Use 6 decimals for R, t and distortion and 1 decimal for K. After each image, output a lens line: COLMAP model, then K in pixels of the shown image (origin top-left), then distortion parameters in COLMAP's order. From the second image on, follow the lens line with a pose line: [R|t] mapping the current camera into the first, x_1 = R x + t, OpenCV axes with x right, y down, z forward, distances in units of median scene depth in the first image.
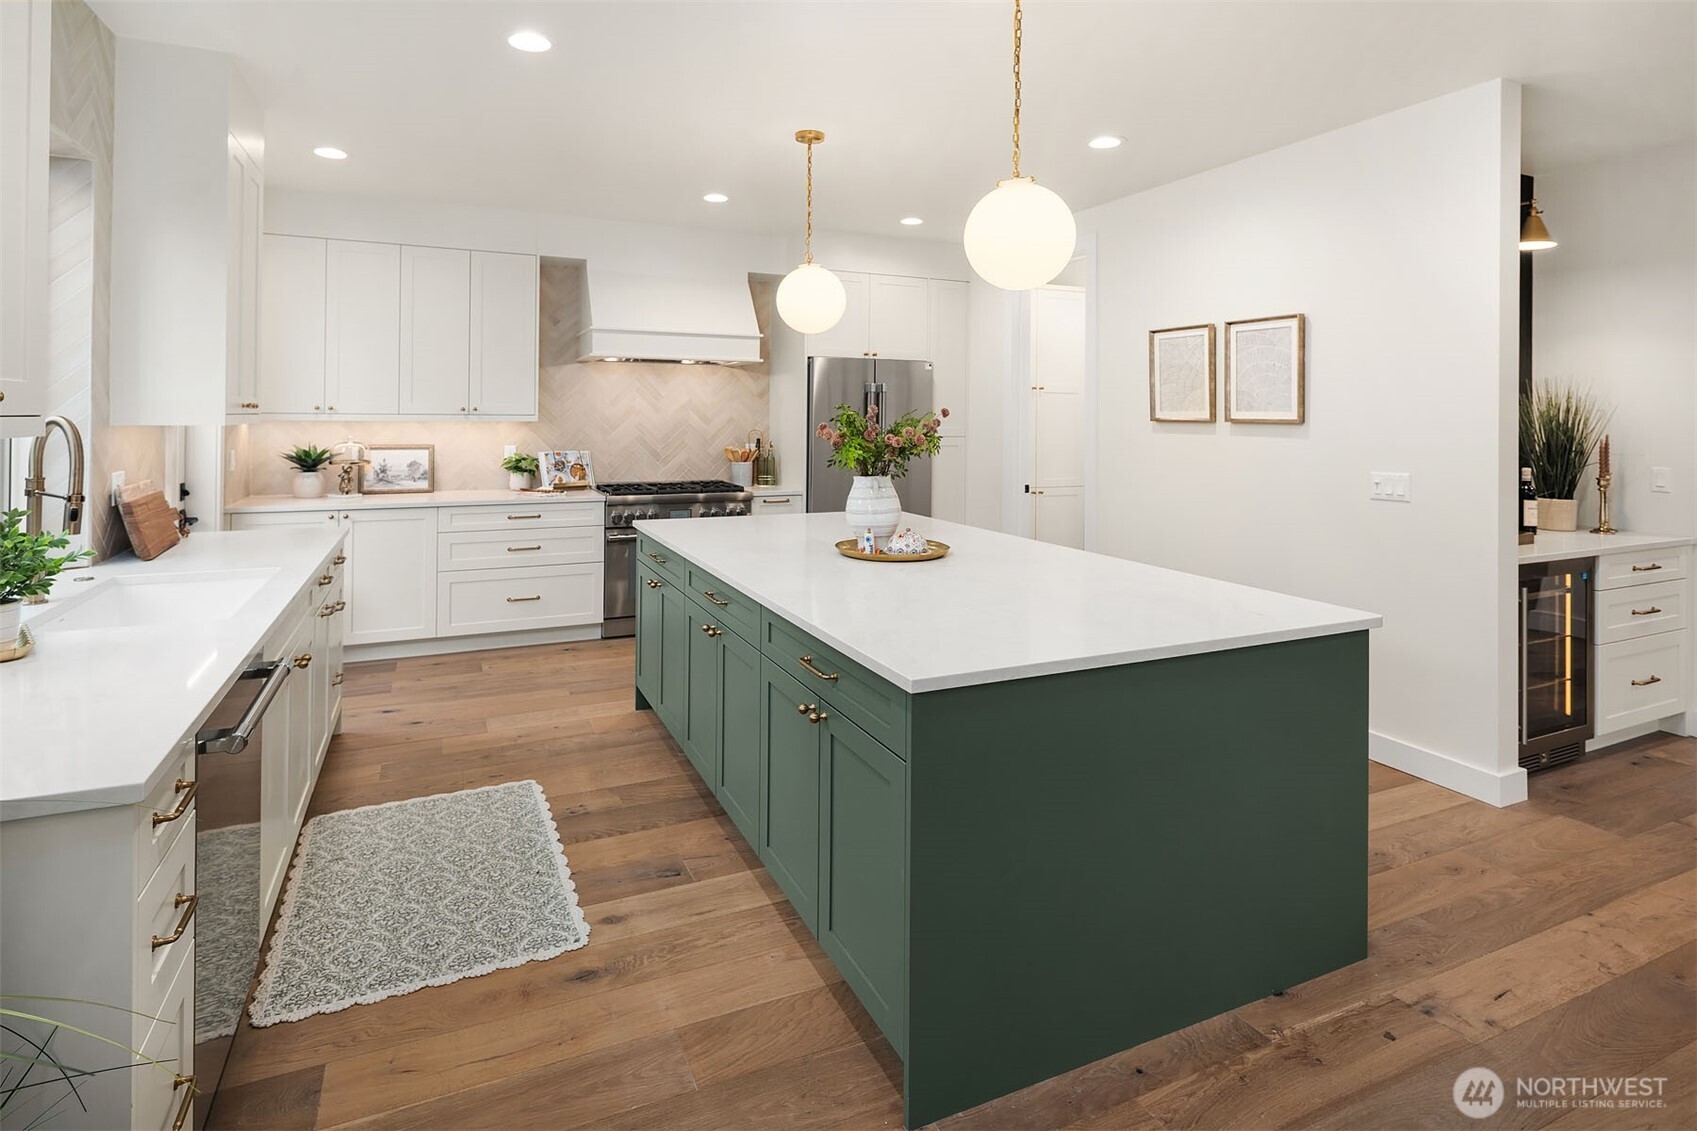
lens RADIAL K [[843.3, 0, 856.9], [0, 843.3, 421.2], [0, 0, 1]] dist [0.011769, -0.001276]
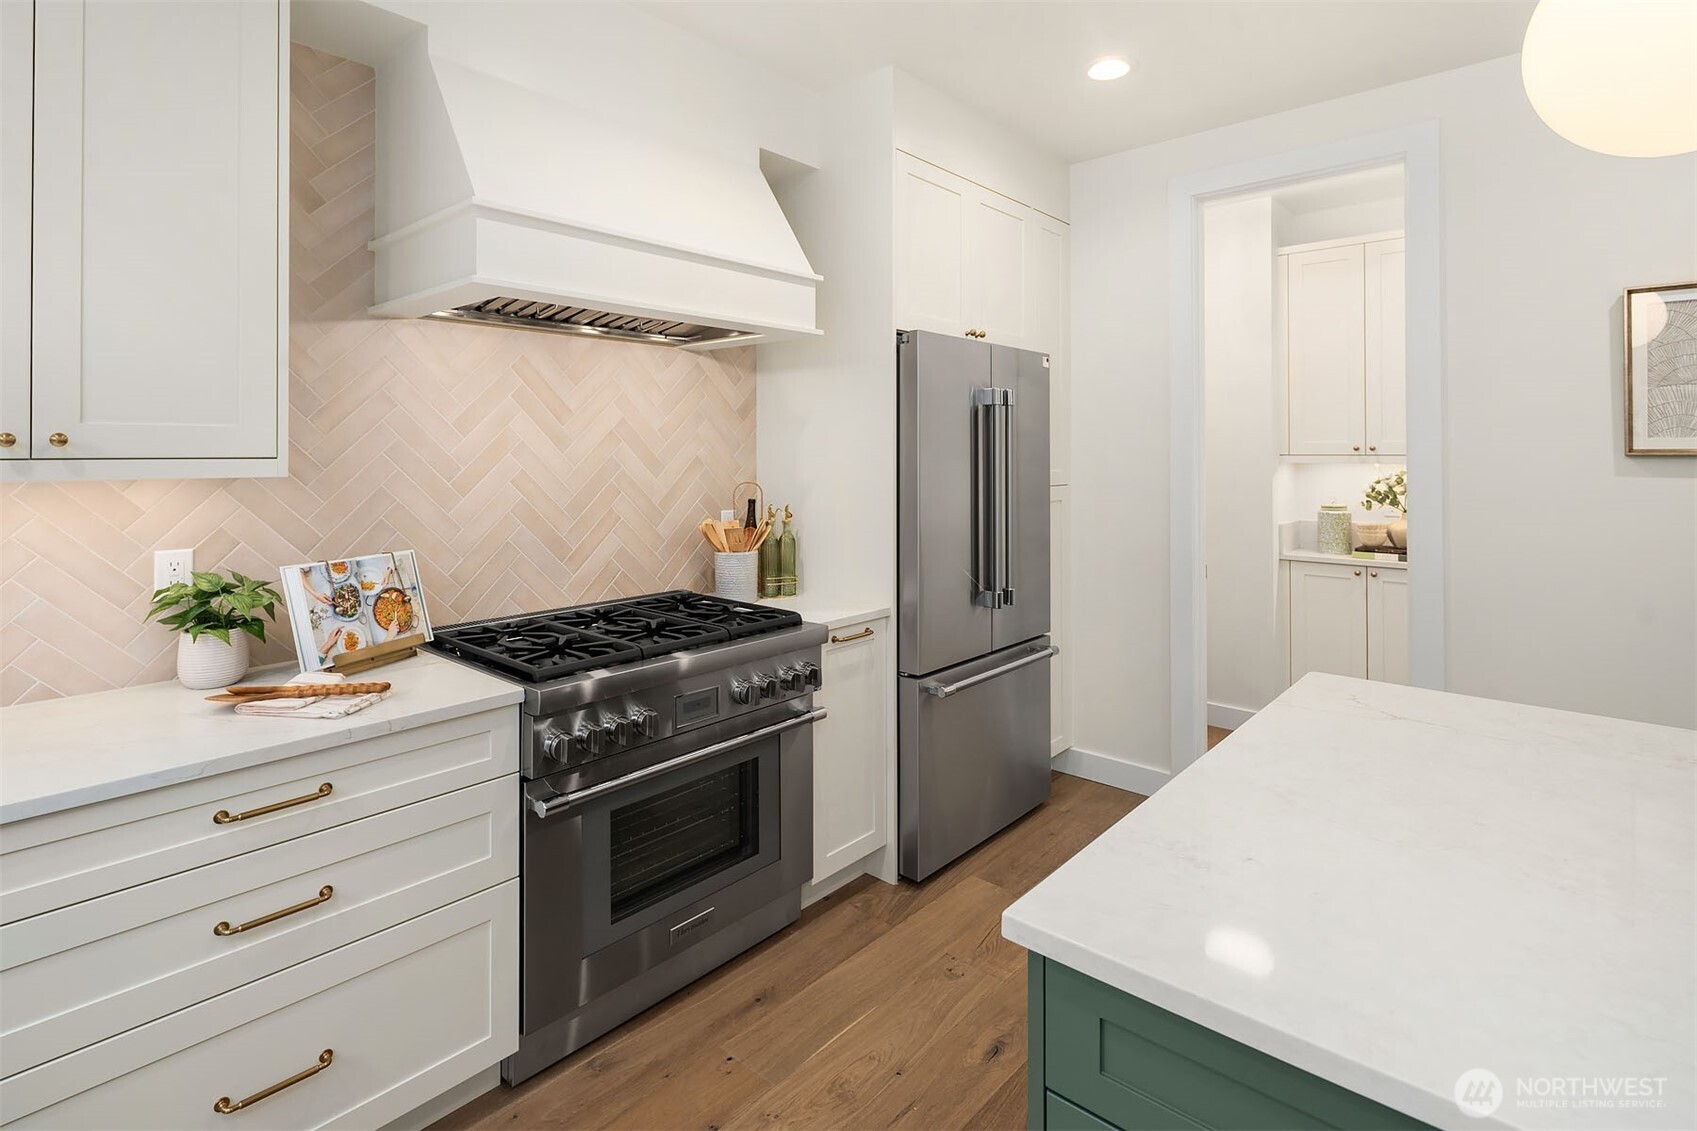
lens RADIAL K [[852.1, 0, 842.3], [0, 852.1, 457.0], [0, 0, 1]] dist [-0.018879, 0.000218]
pose [[0.927909, -0.012988, 0.372580, -0.287336], [0.012983, 0.999913, 0.002522, -0.005263], [-0.372580, 0.002497, 0.927997, 0.589455]]
